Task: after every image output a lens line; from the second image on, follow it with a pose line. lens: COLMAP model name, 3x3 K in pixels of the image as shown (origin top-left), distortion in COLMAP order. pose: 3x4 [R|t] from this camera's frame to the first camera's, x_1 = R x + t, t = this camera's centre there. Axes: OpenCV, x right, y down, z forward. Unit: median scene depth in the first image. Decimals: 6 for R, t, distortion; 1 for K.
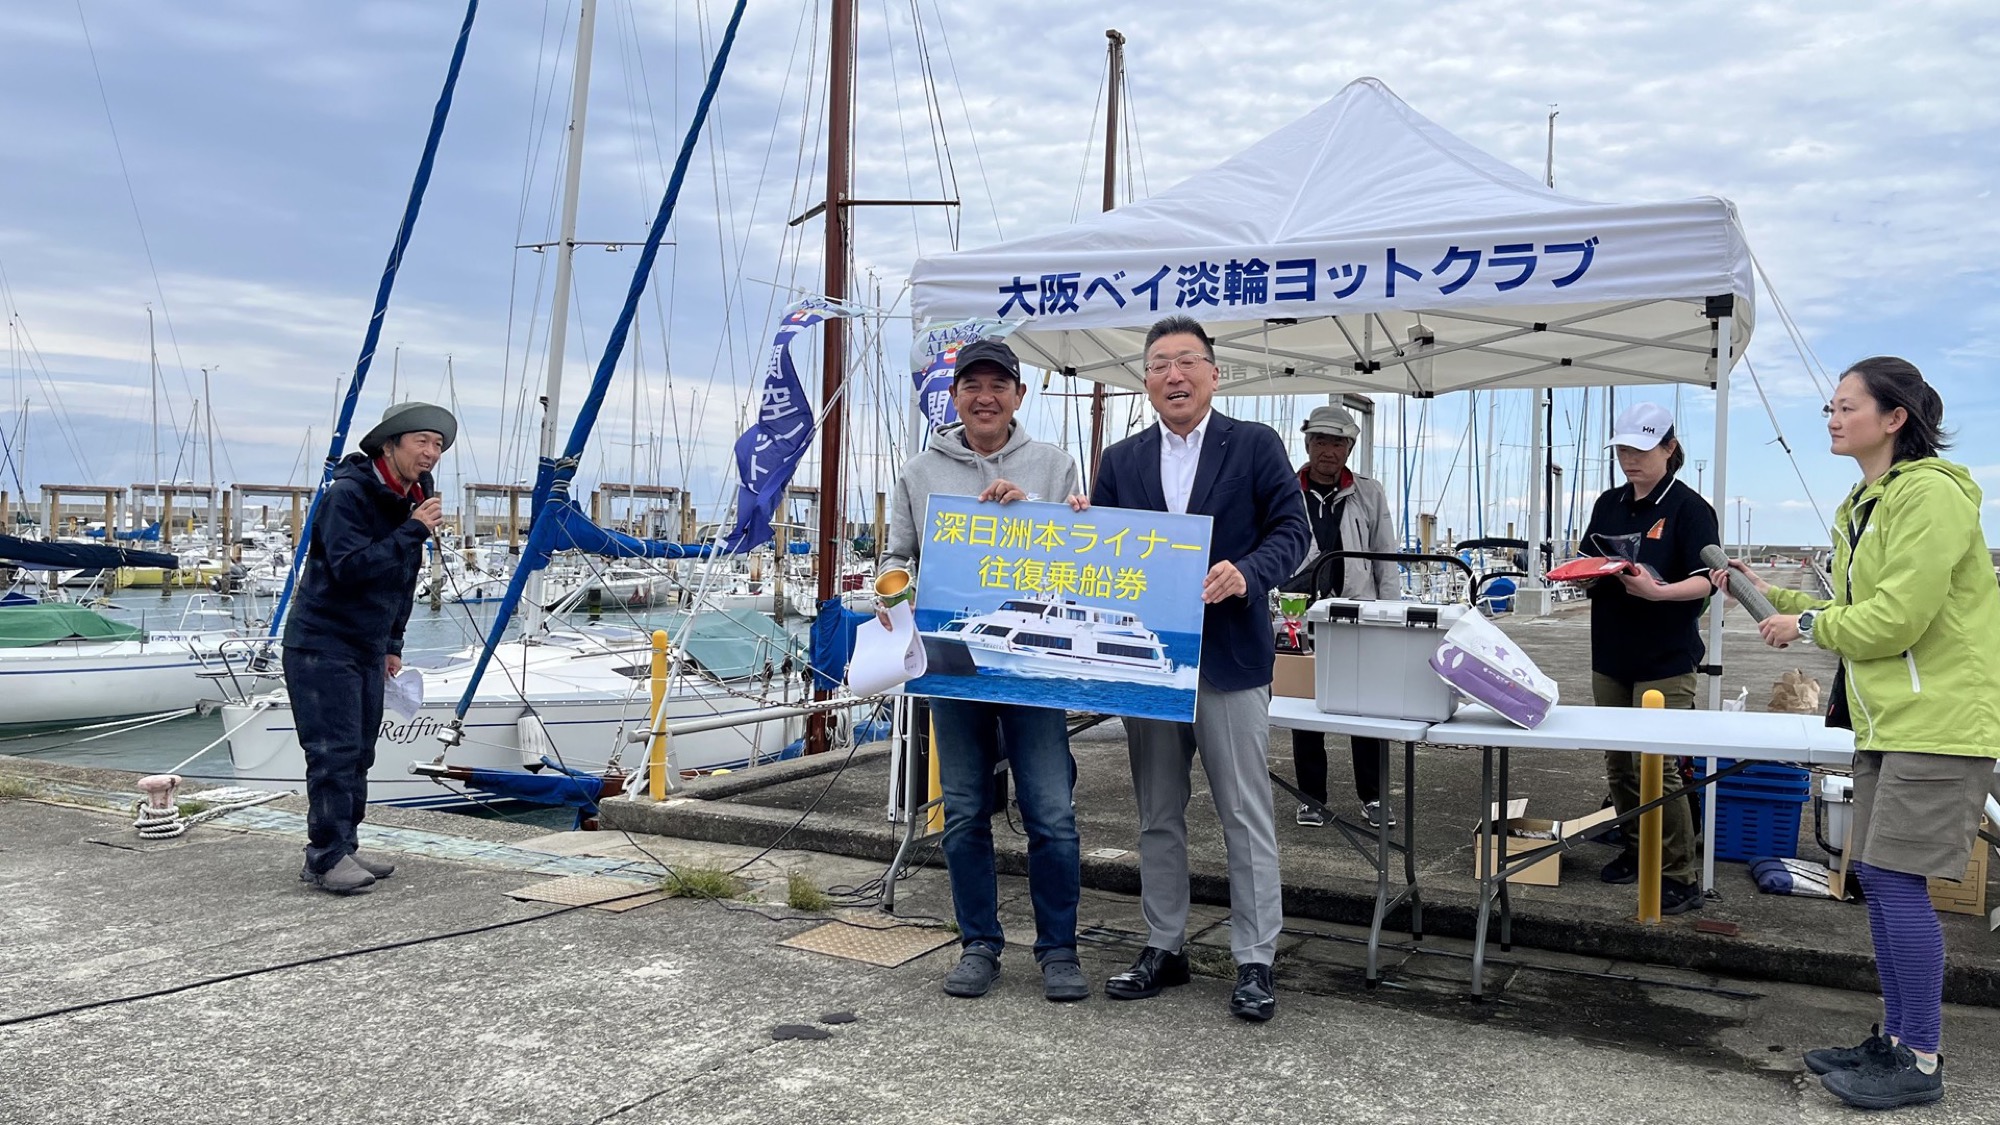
lens RADIAL K [[1512.8, 0, 1005.1], [0, 1512.8, 553.6], [0, 0, 1]] dist [0.052743, -0.068120]
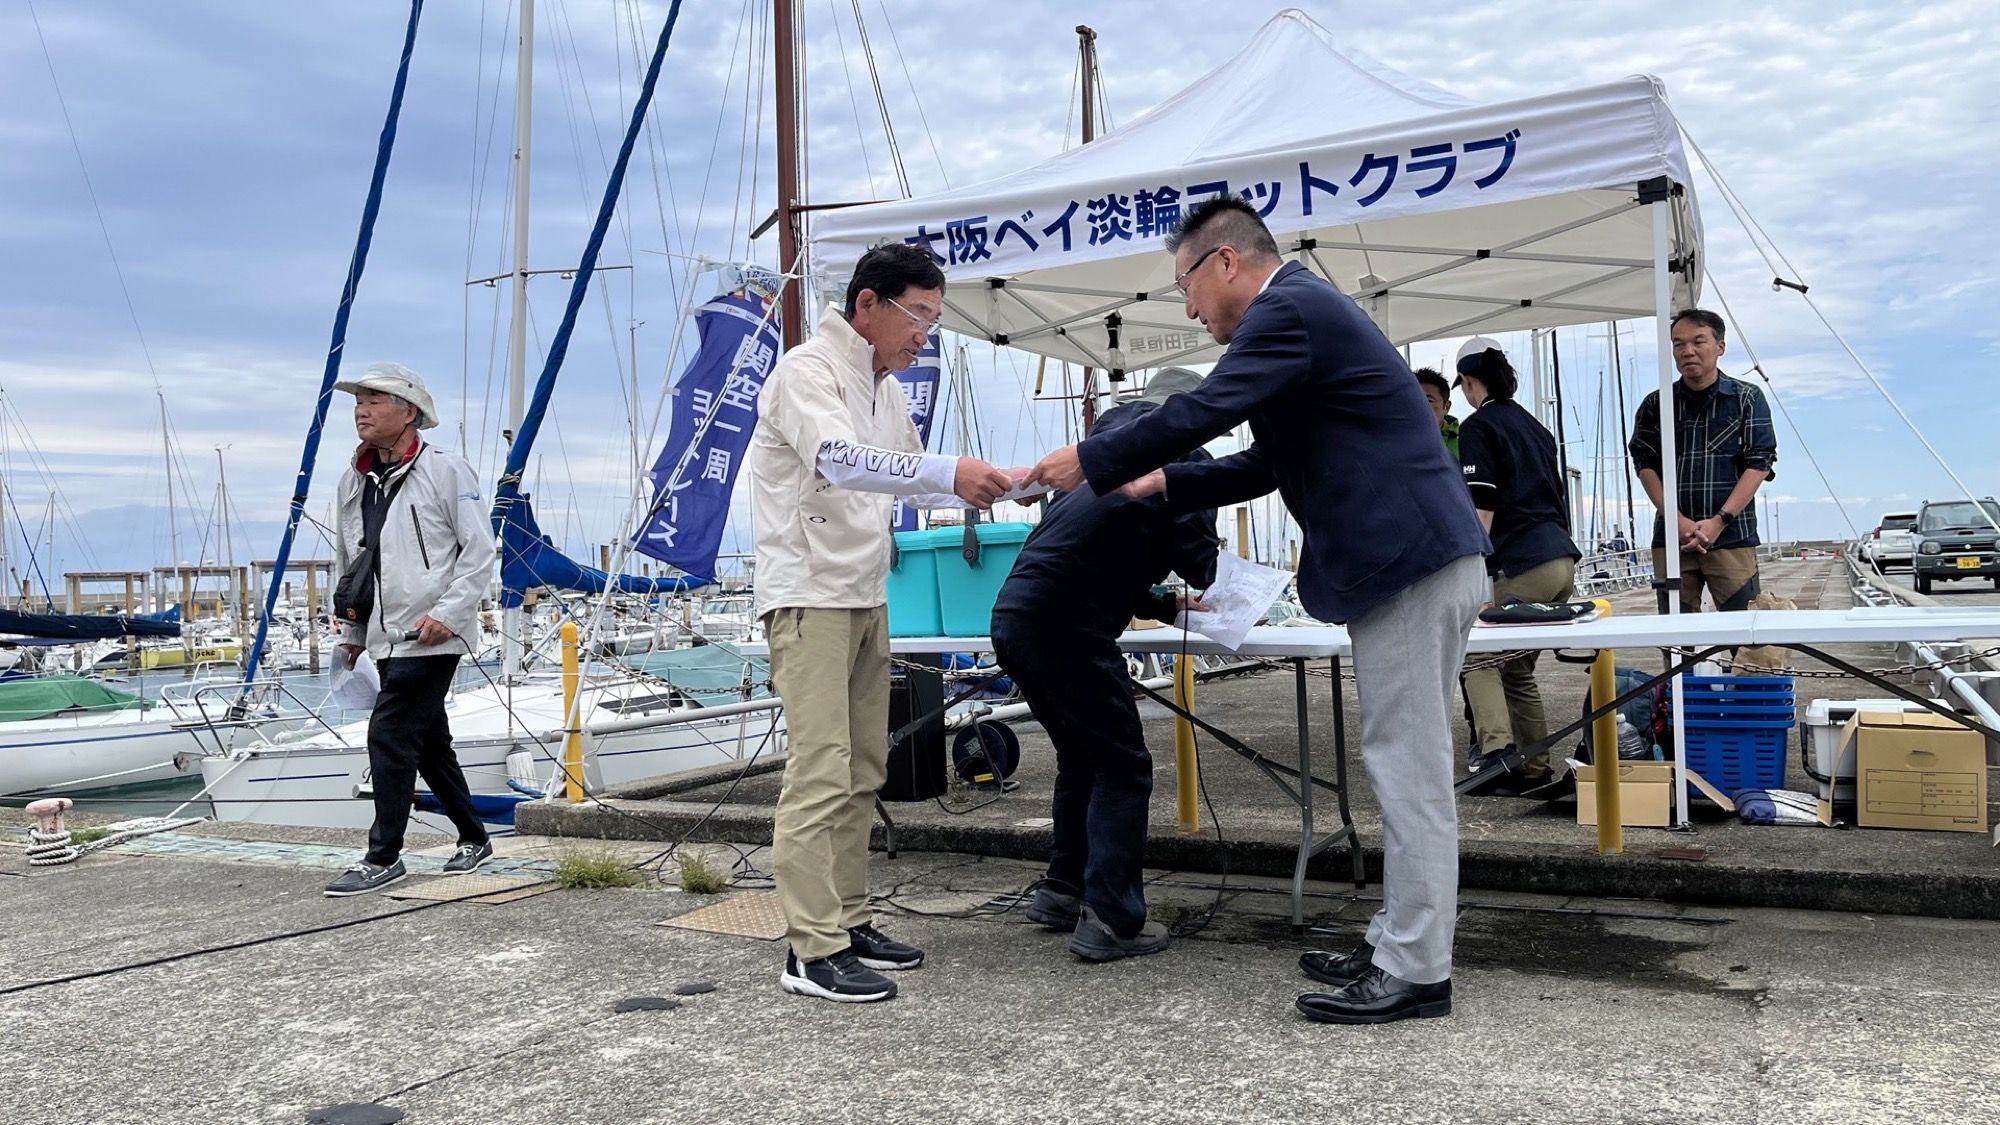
lens RADIAL K [[1512.8, 0, 998.5], [0, 1512.8, 554.5], [0, 0, 1]] dist [0.052743, -0.068120]
pose [[0.998305, -0.054953, -0.019153, 0.079477], [0.054426, 0.998152, -0.027022, 0.063766], [0.020603, 0.025933, 0.999451, 0.072404]]
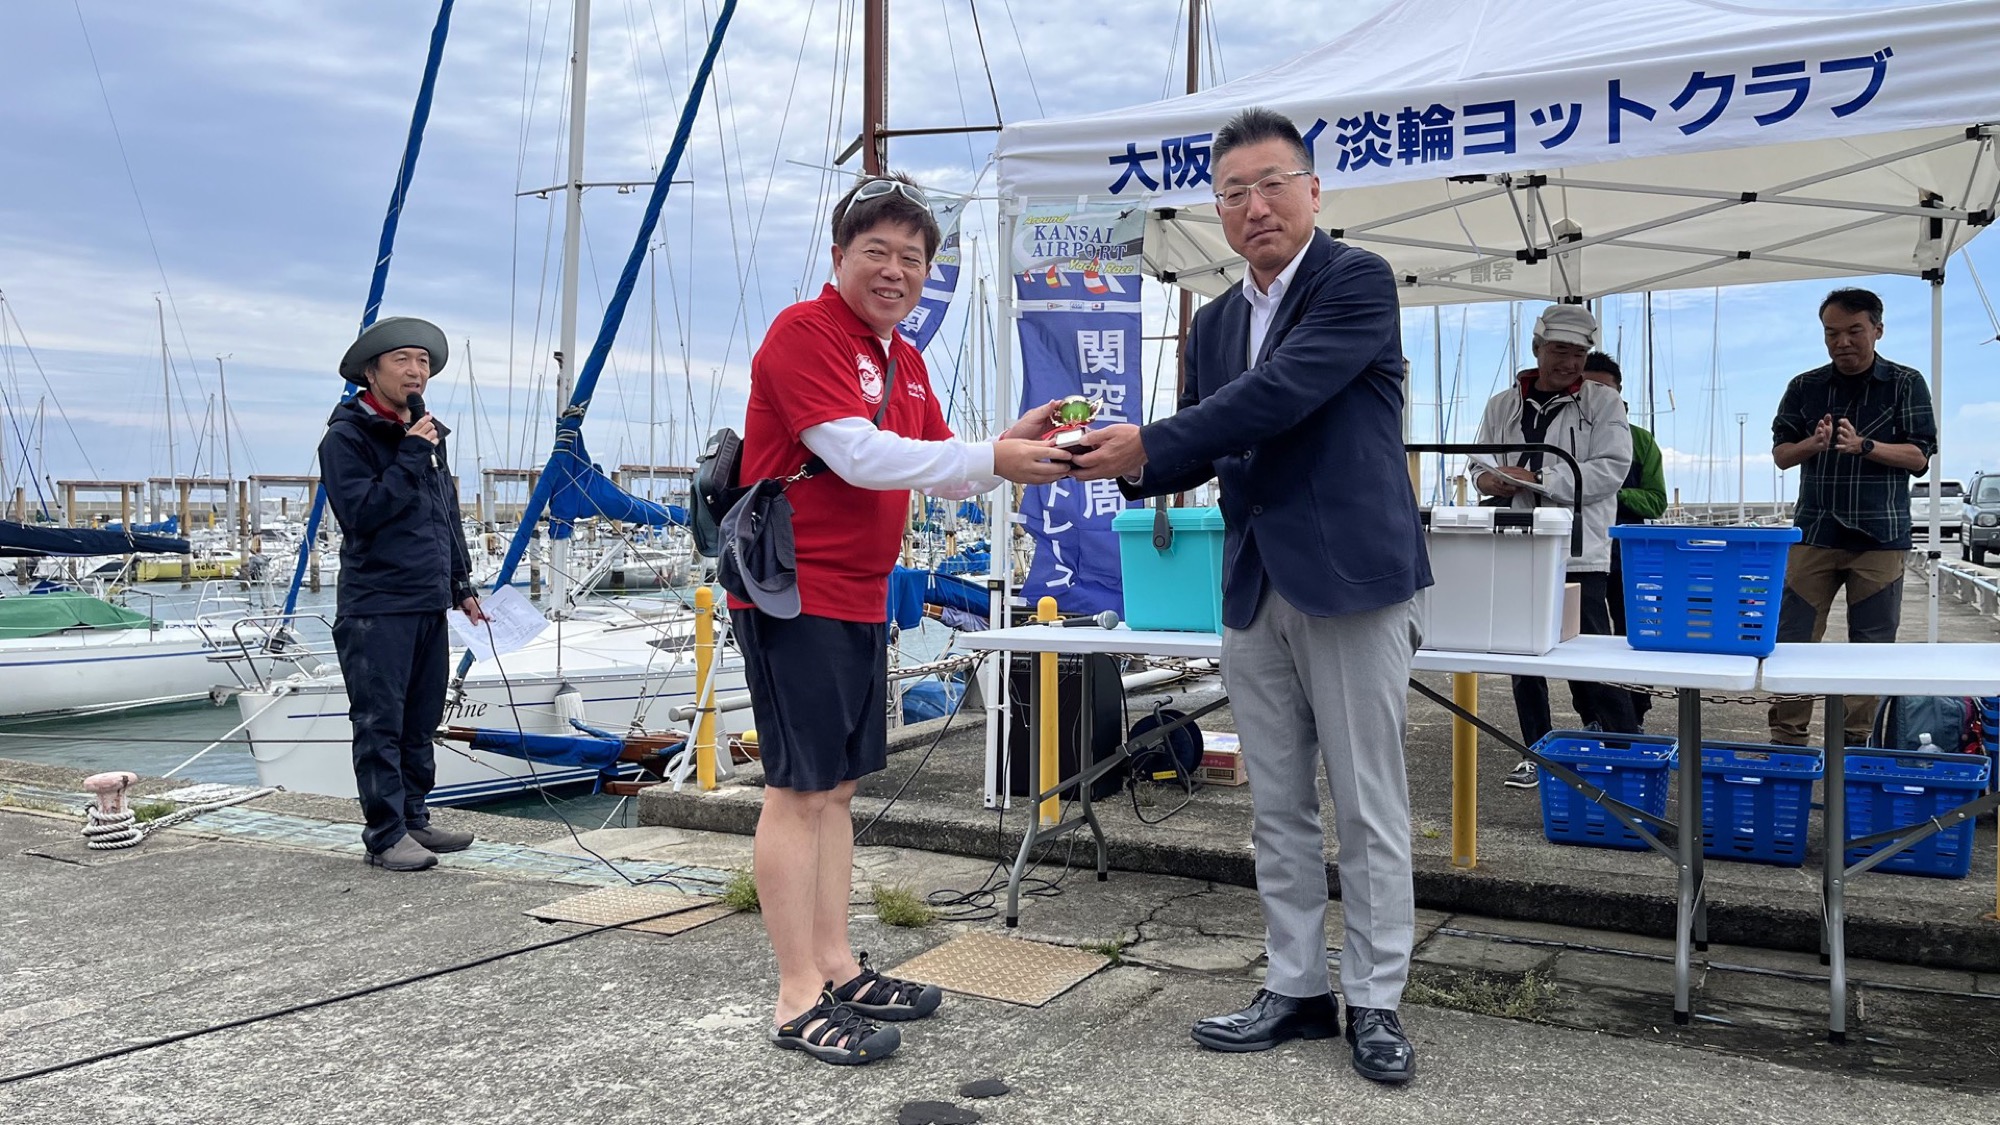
lens RADIAL K [[1512.8, 0, 1016.2], [0, 1512.8, 566.7], [0, 0, 1]] dist [0.052743, -0.068120]
pose [[0.999711, -0.022955, -0.007102, -0.065373], [0.023118, 0.999449, 0.023808, 0.031130], [0.006552, -0.023966, 0.999691, 0.219626]]
